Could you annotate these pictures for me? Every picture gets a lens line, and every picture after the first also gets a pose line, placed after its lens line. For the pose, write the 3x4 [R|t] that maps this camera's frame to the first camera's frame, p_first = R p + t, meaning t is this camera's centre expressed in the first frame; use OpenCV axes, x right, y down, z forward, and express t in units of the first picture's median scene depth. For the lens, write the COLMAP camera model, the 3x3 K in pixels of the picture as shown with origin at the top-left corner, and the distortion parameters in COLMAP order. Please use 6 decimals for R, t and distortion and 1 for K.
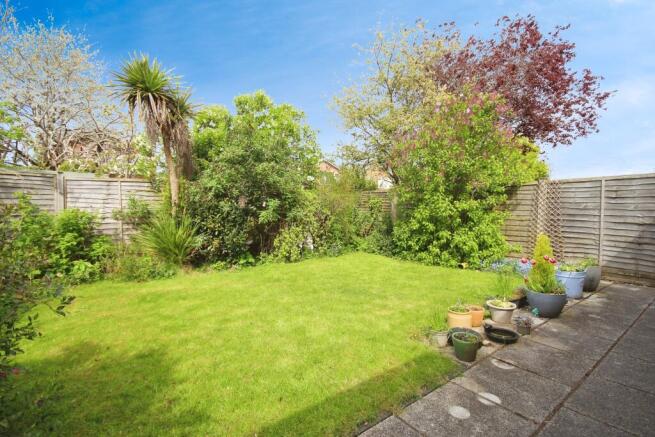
lens RADIAL K [[307.8, 0, 329.9], [0, 307.8, 216.2], [0, 0, 1]] dist [-0.001065, -0.000809]
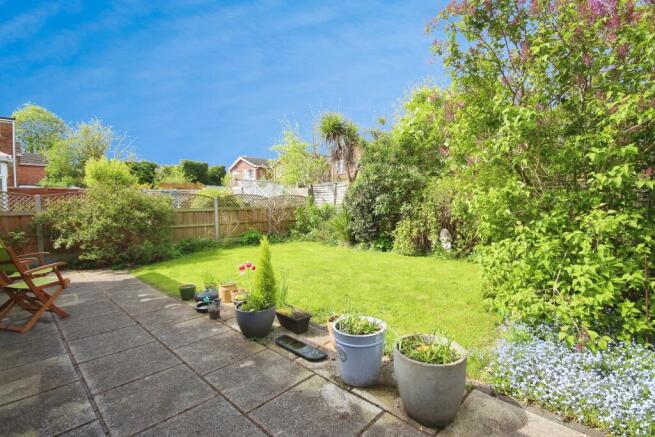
lens RADIAL K [[307.8, 0, 330.9], [0, 307.8, 215.8], [0, 0, 1]] dist [-0.001065, -0.000809]
pose [[0.169441, 0.038009, -0.984807, 1.951893], [-0.013200, 0.999254, 0.036295, -0.030349], [0.985452, 0.006850, 0.169816, 1.349633]]
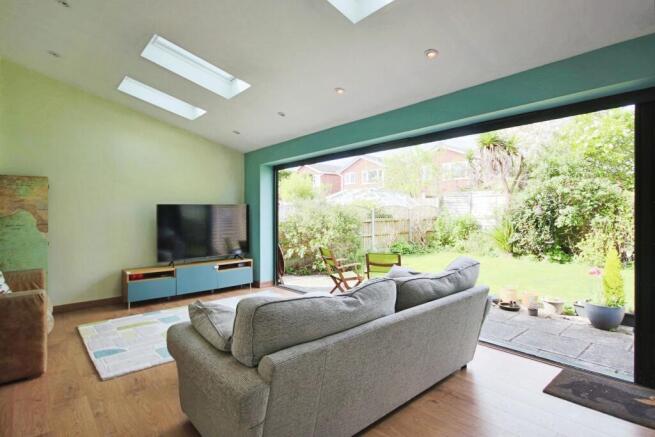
lens RADIAL K [[345.9, 0, 326.8], [0, 345.9, 212.3], [0, 0, 1]] dist [-0.003320, 0.001112]
pose [[0.065349, 0.004841, -0.997851, 2.259298], [-0.013273, 0.999904, 0.003982, -0.058044], [0.997774, 0.012984, 0.065407, 0.027470]]
